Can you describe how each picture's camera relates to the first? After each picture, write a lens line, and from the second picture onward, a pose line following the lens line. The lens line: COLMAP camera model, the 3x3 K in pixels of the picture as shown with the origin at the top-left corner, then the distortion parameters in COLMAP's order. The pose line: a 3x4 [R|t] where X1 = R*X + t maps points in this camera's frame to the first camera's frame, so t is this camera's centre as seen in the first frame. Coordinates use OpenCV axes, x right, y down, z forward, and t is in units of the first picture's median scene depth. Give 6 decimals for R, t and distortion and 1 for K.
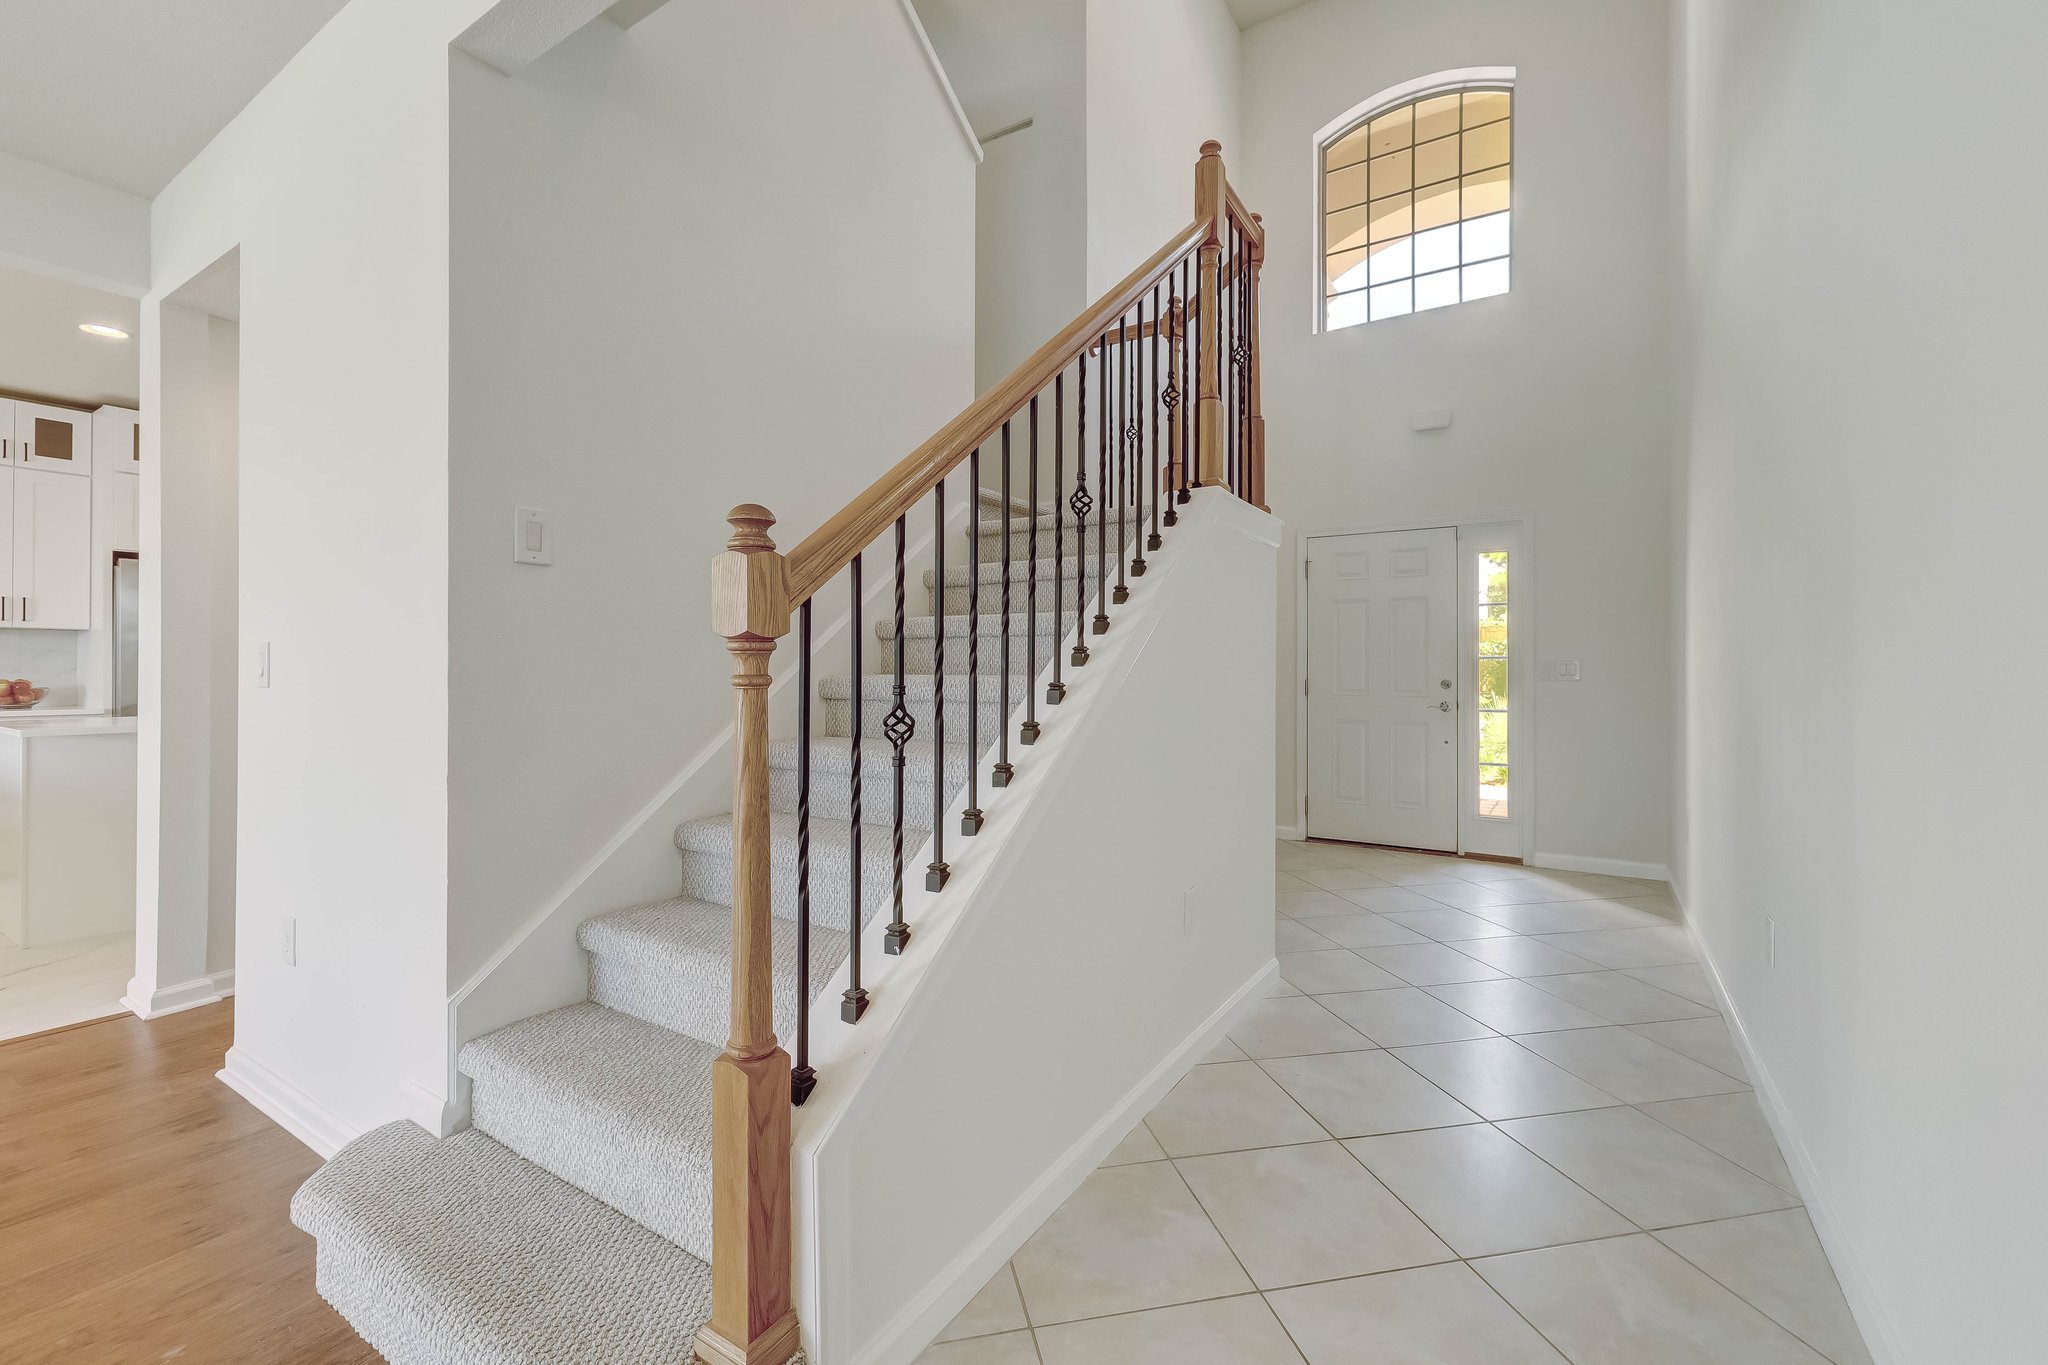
lens RADIAL K [[870.5, 0, 1020.3], [0, 870.5, 656.8], [0, 0, 1]] dist [0.006585, 0.000301]
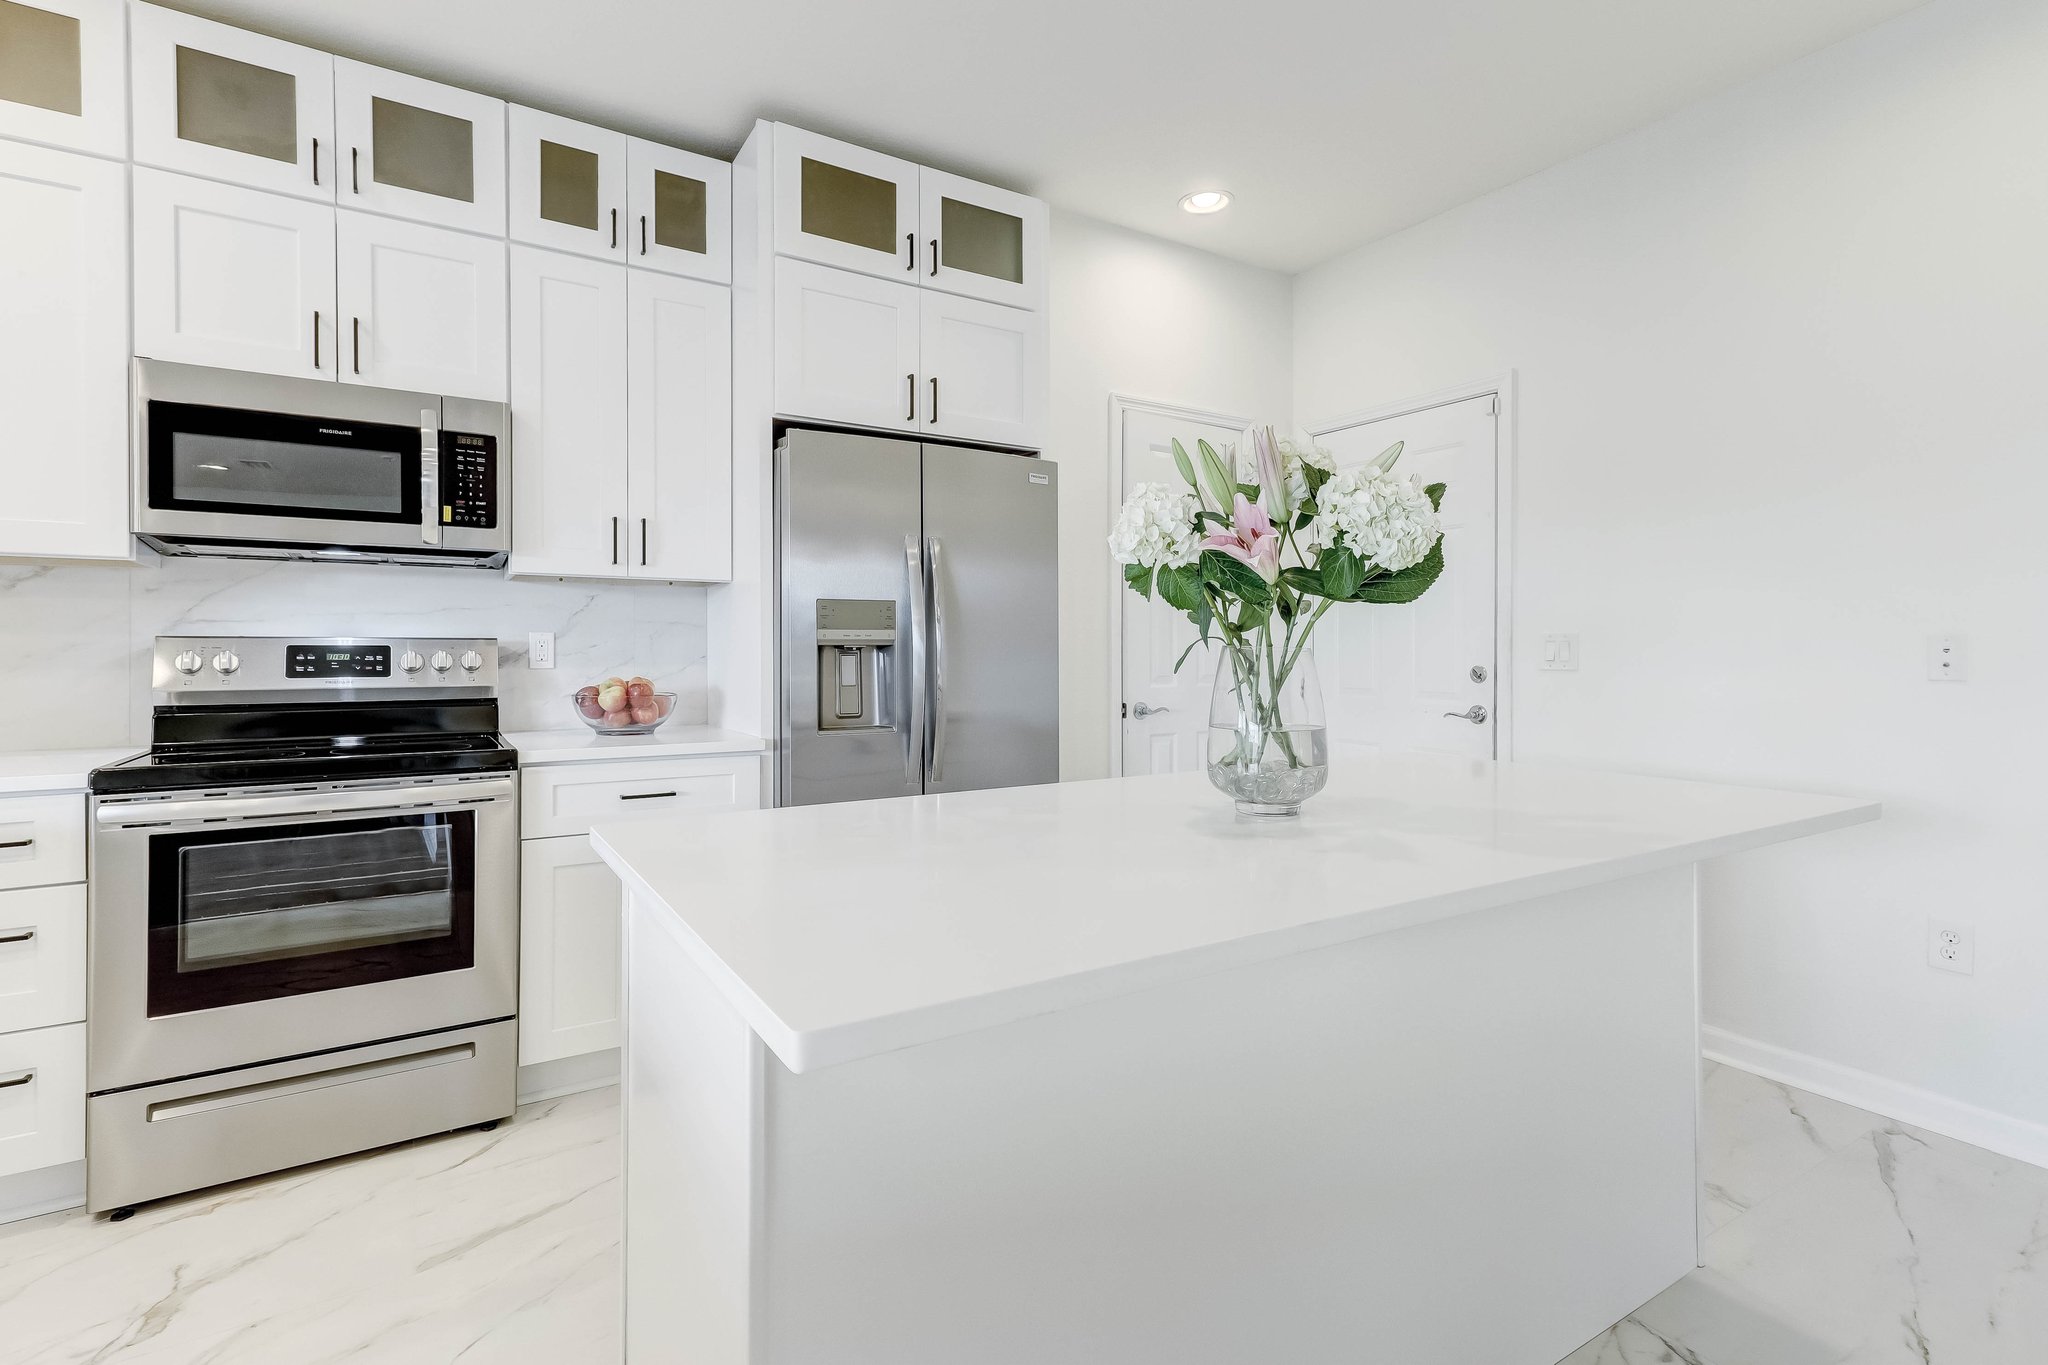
lens RADIAL K [[970.9, 0, 1027.3], [0, 970.9, 657.9], [0, 0, 1]] dist [0.014084, -0.000436]
pose [[0.910616, 0.002369, -0.413247, -0.679406], [0.007081, 0.999747, 0.021334, 0.004023], [0.413193, -0.022353, 0.910369, 0.562867]]
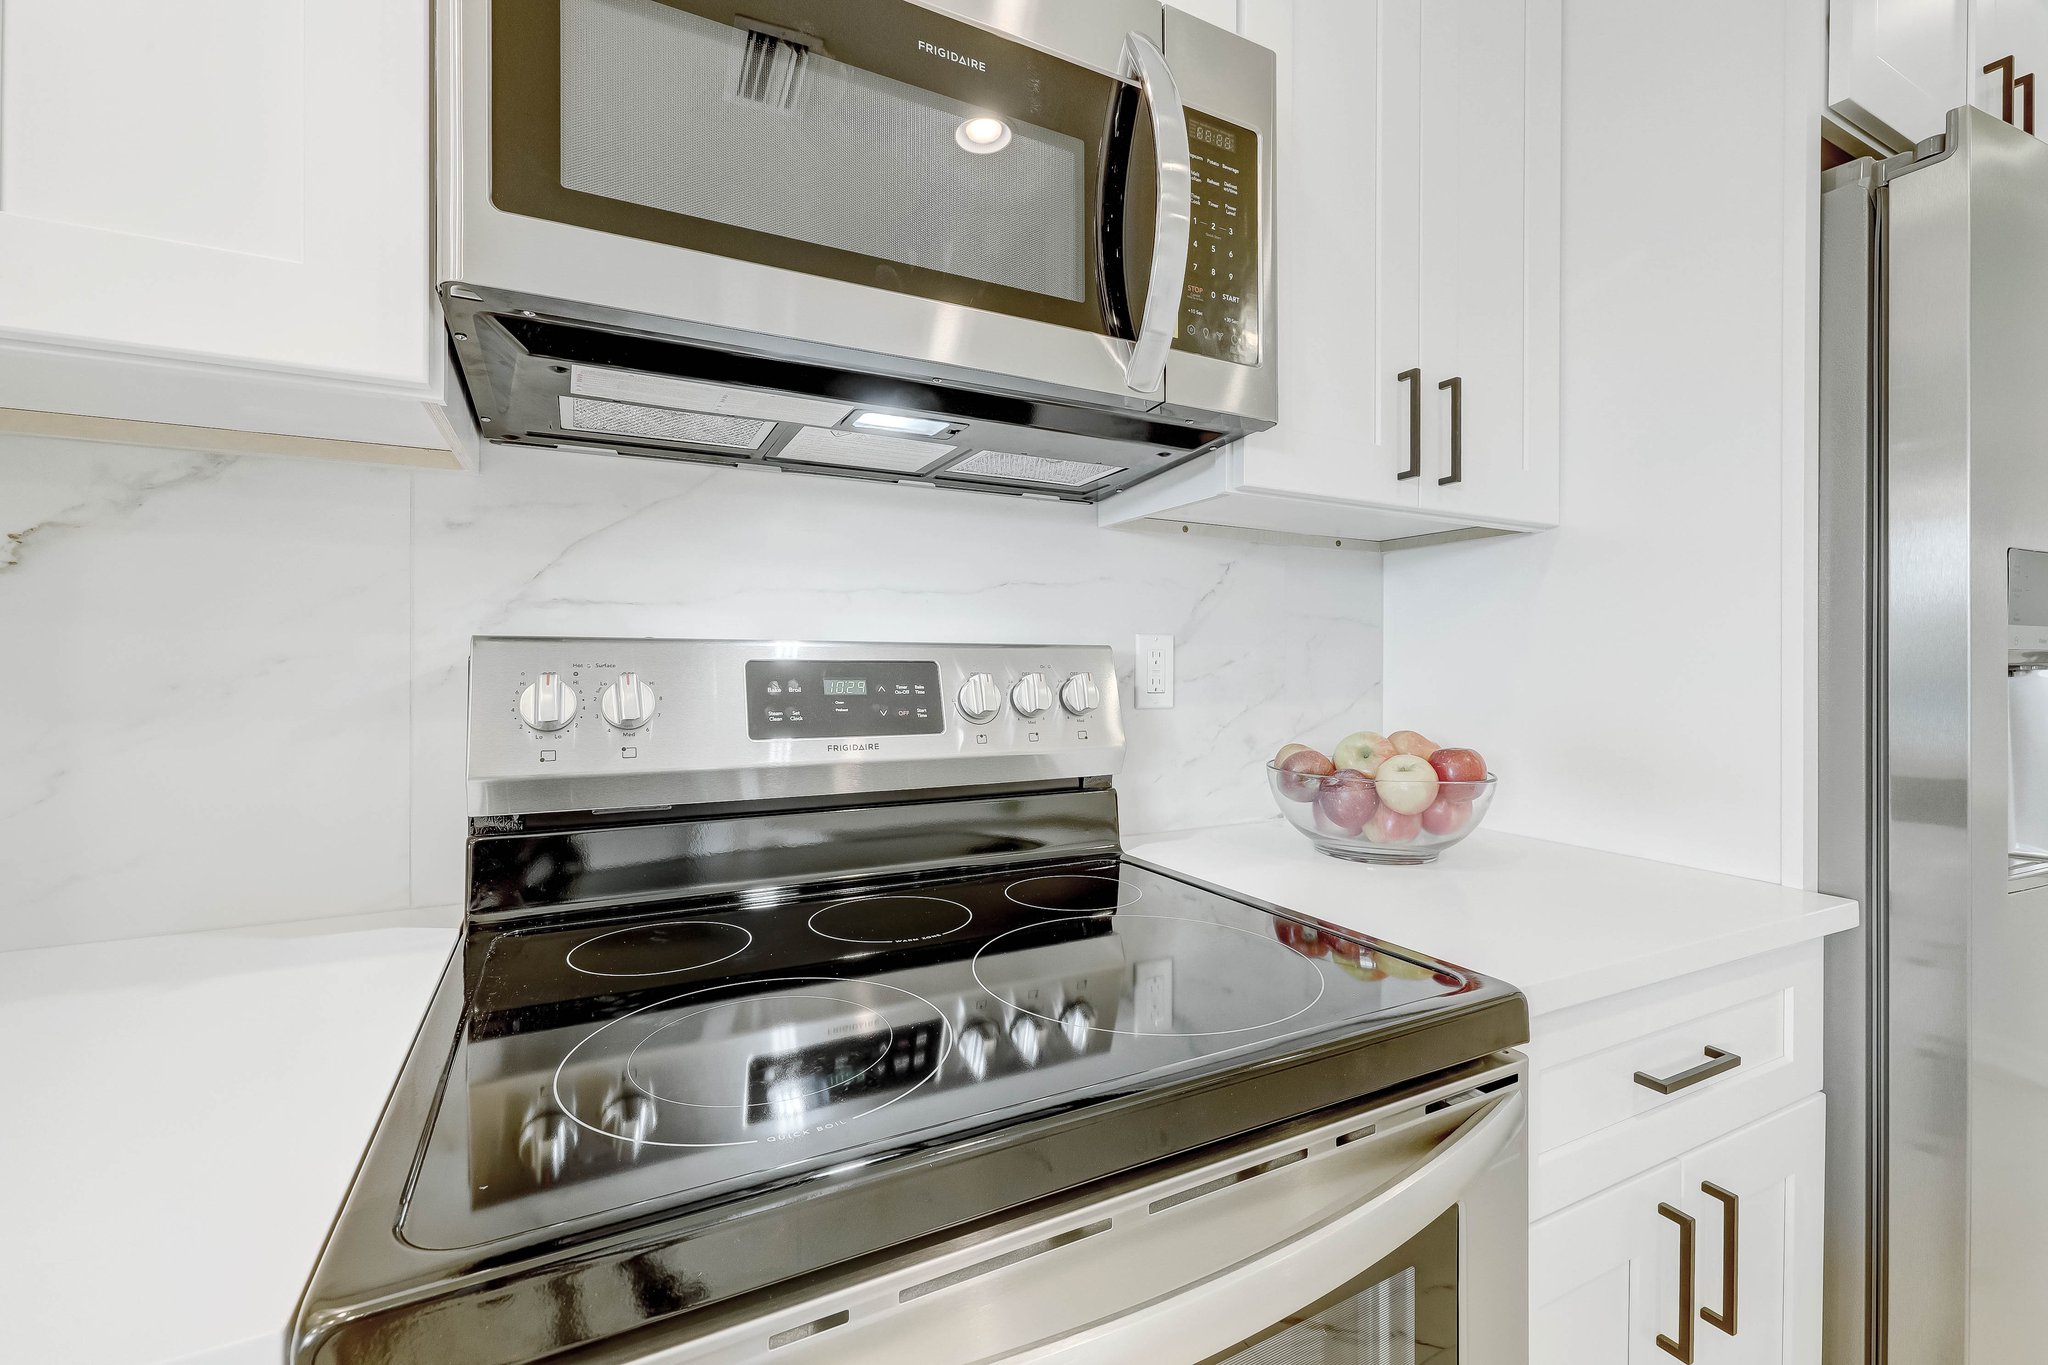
lens RADIAL K [[870.5, 0, 1020.3], [0, 870.5, 656.8], [0, 0, 1]] dist [0.006585, 0.000301]
pose [[0.864740, 0.000918, -0.502220, -1.097826], [0.003547, 0.999962, 0.007936, 0.003569], [0.502208, -0.008644, 0.864704, 0.735090]]
